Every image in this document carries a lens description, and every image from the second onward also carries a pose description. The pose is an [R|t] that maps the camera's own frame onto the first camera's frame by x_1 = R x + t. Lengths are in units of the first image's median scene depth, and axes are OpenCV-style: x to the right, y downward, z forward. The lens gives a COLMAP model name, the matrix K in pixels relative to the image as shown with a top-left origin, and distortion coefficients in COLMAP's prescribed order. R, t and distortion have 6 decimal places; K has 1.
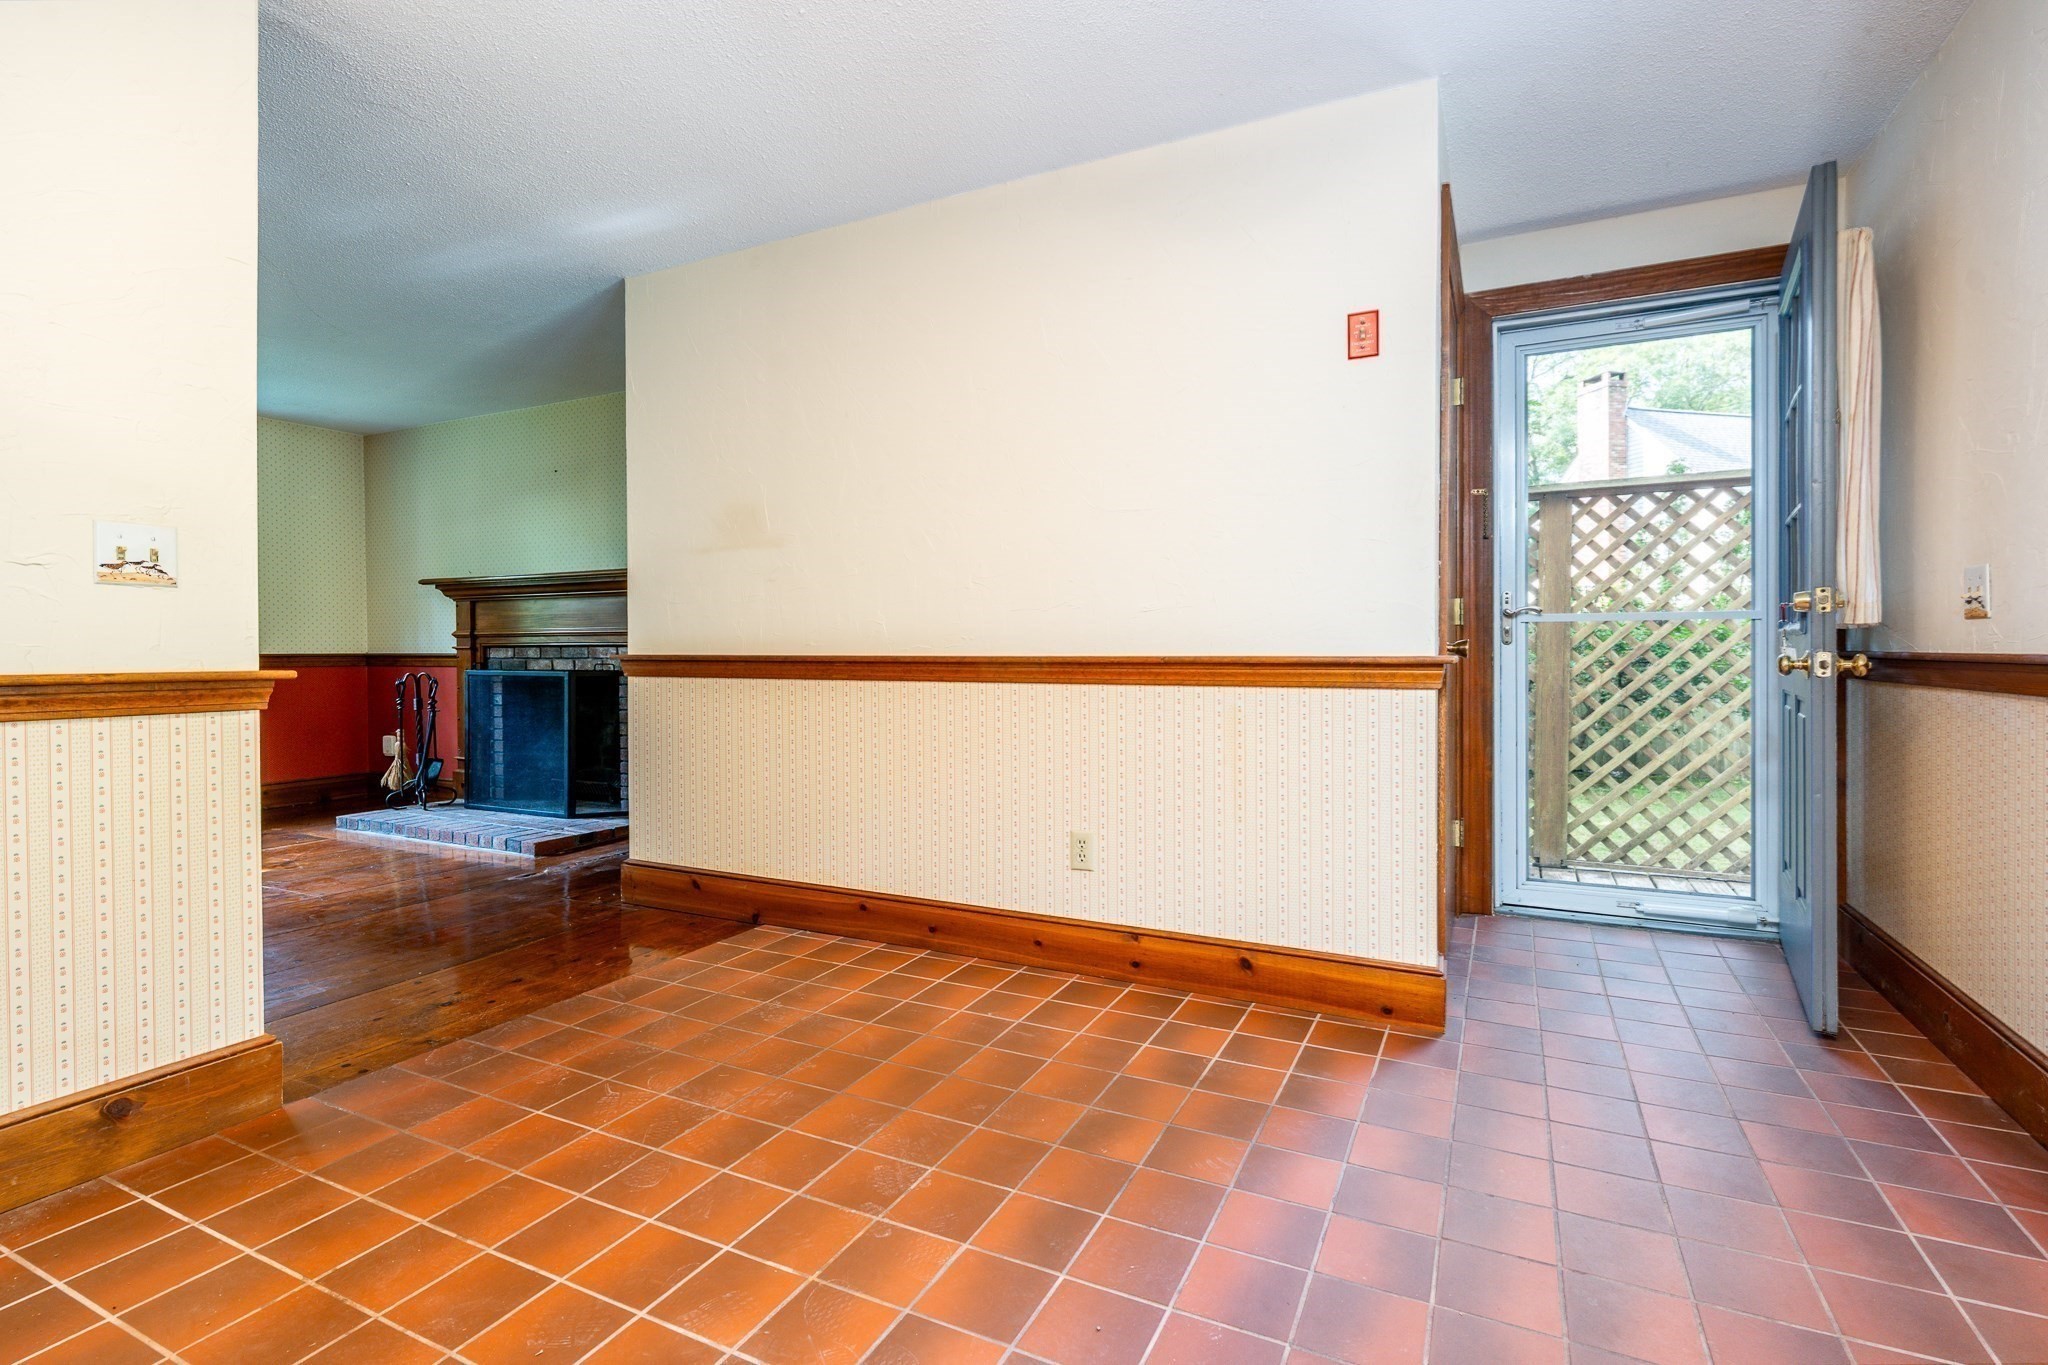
lens RADIAL K [[929.5, 0, 1034.3], [0, 929.5, 636.2], [0, 0, 1]] dist [-0.001225, -0.000057]
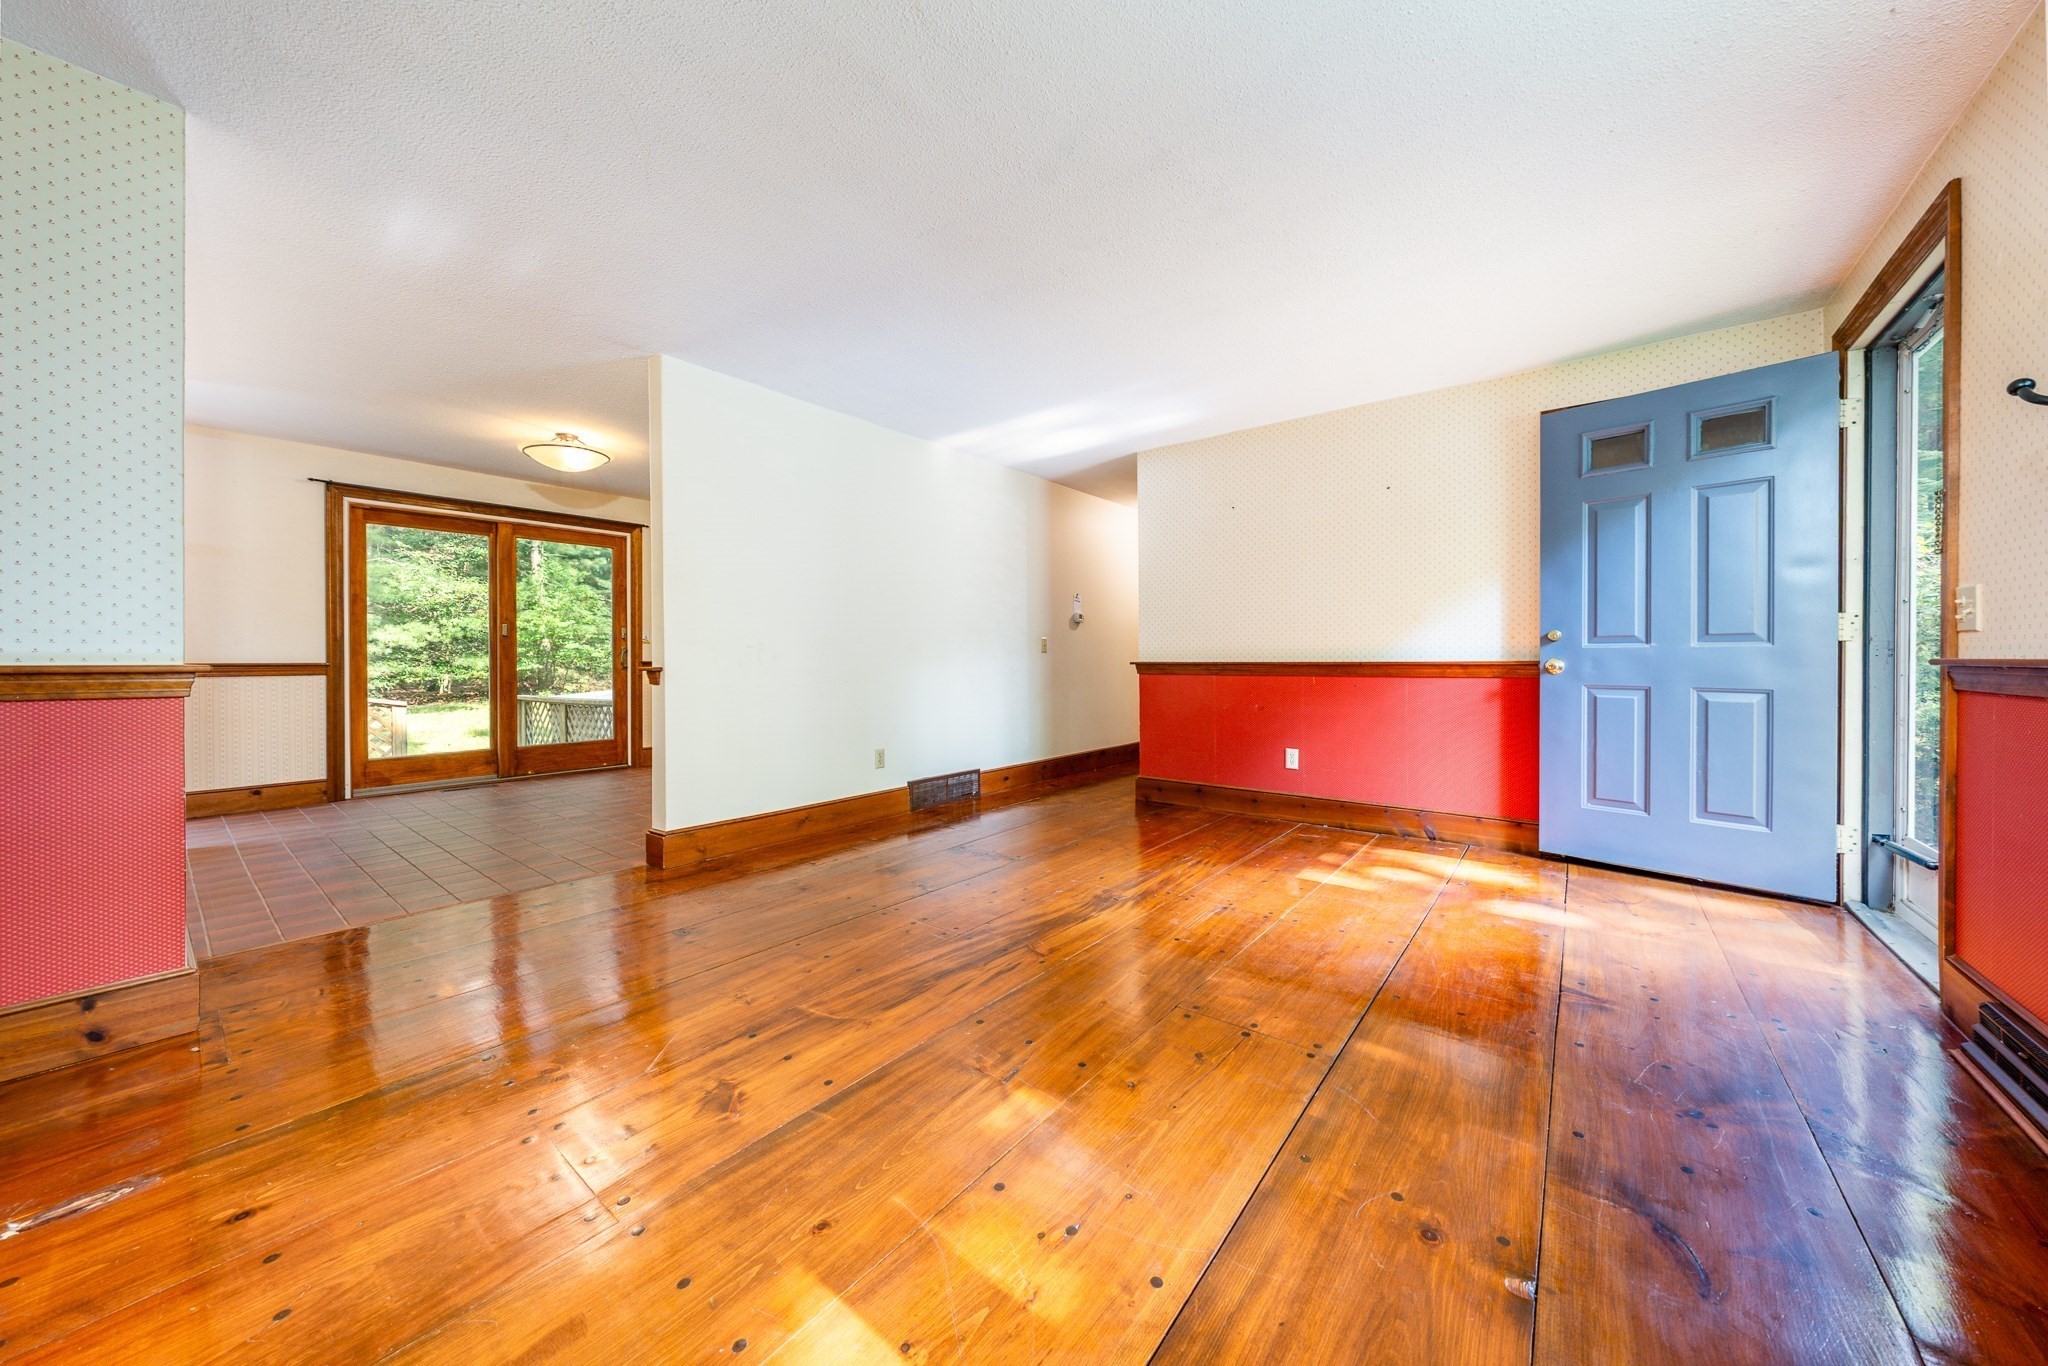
lens RADIAL K [[699.8, 0, 1026.4], [0, 699.8, 669.4], [0, 0, 1]] dist [-0.001641, -0.000151]
pose [[-0.972517, -0.002371, 0.232819, -0.778263], [-0.003245, 0.999989, -0.003371, 0.015883], [-0.232809, -0.004034, -0.972514, 0.915454]]
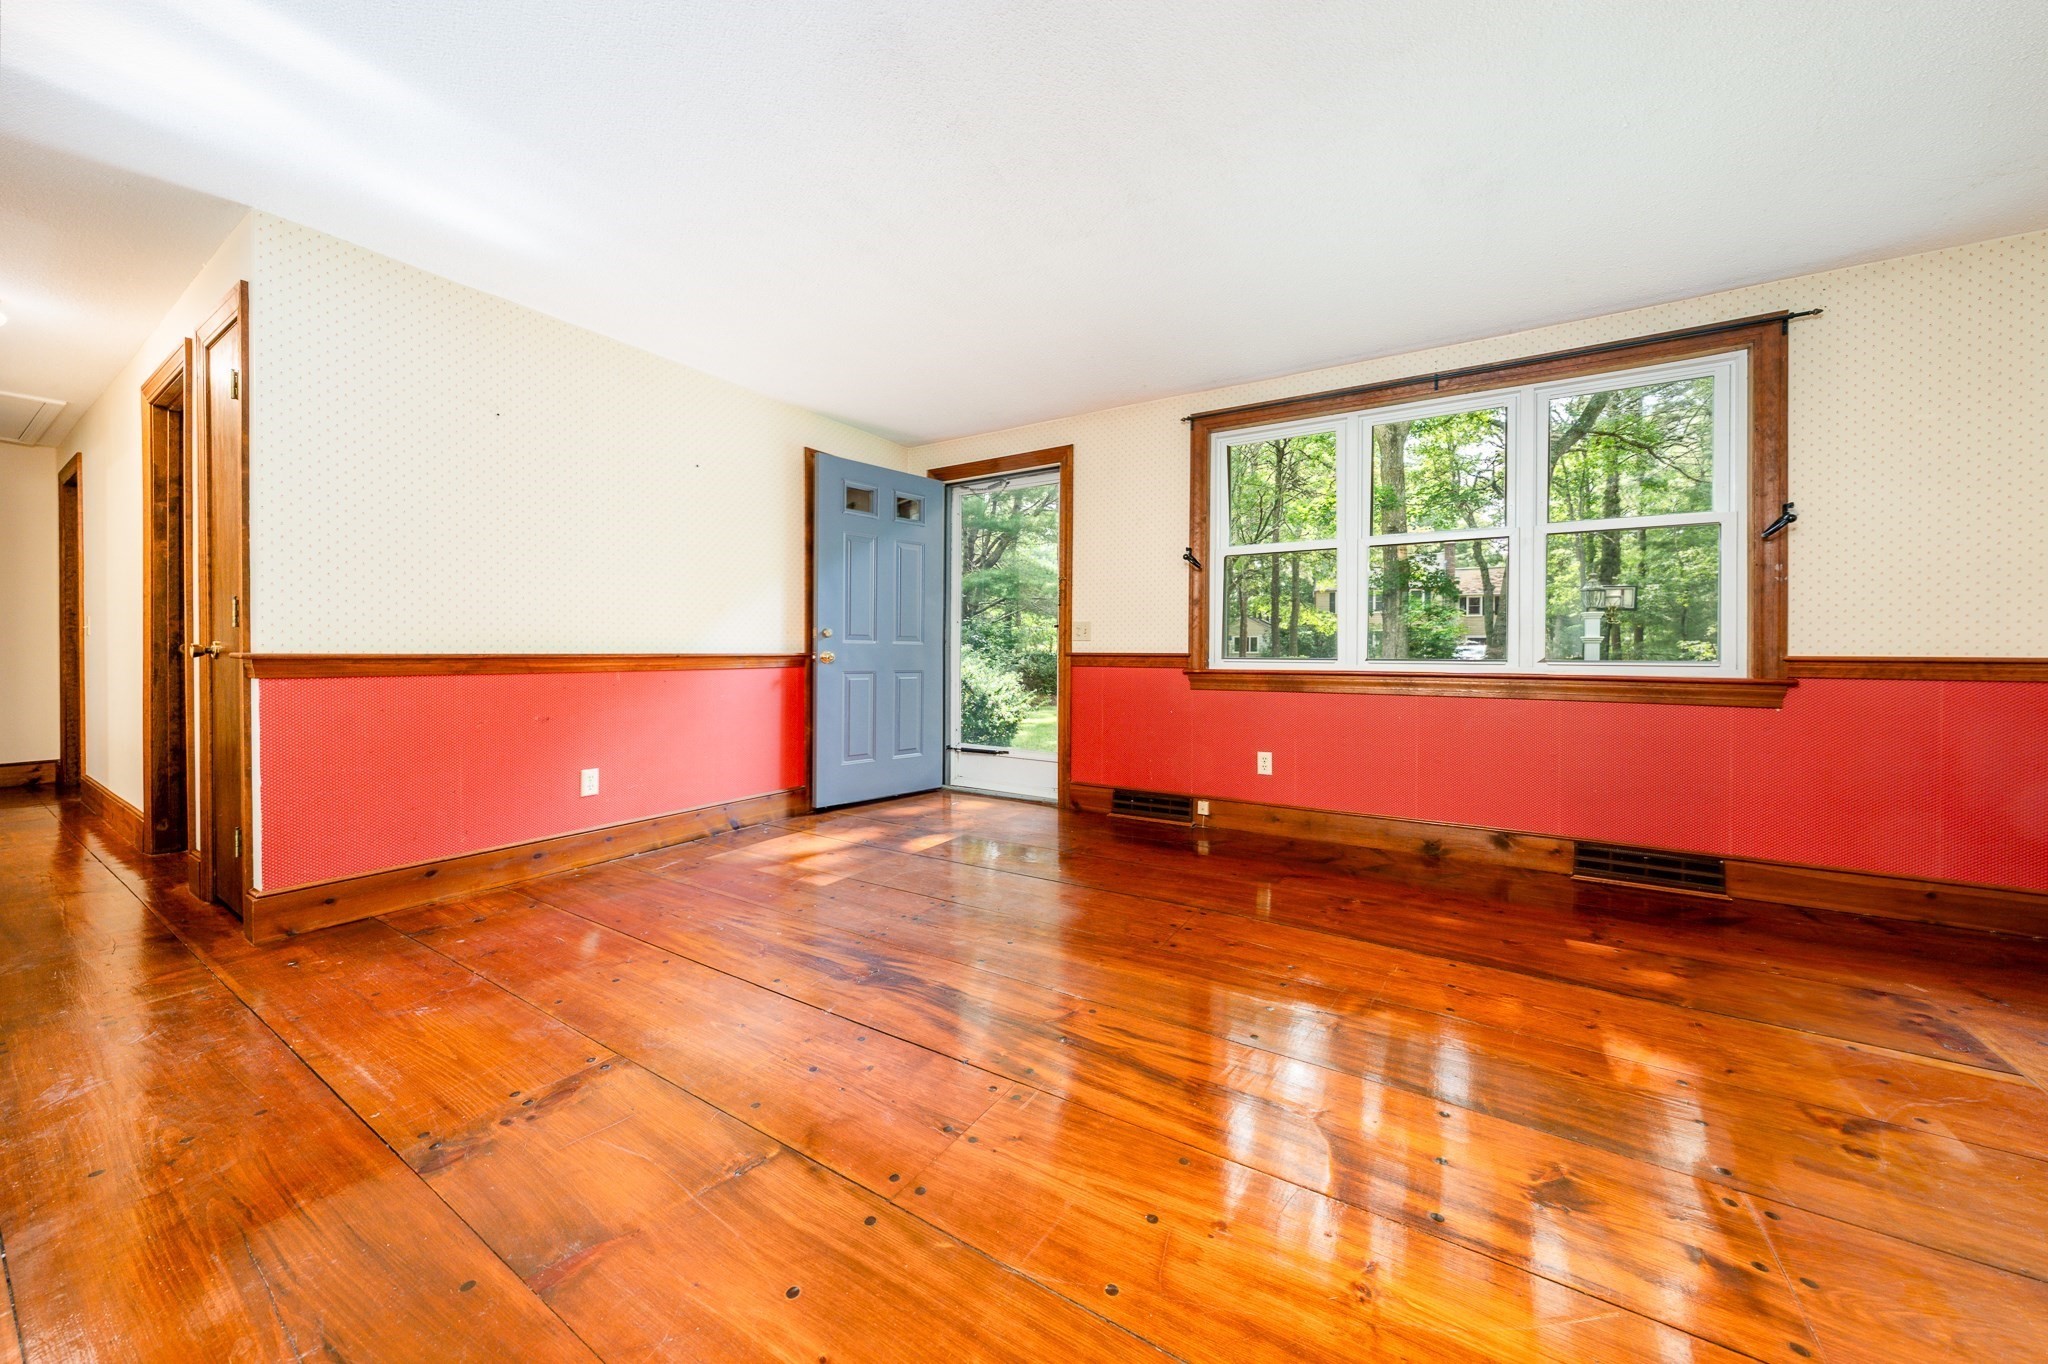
lens RADIAL K [[709.6, 0, 1023.8], [0, 709.6, 663.2], [0, 0, 1]] dist [-0.001292, -0.000089]
pose [[-0.125456, 0.013831, -0.992003, -0.329905], [0.013037, 0.999839, 0.012291, 0.009439], [0.992014, -0.011390, -0.125616, 0.514207]]
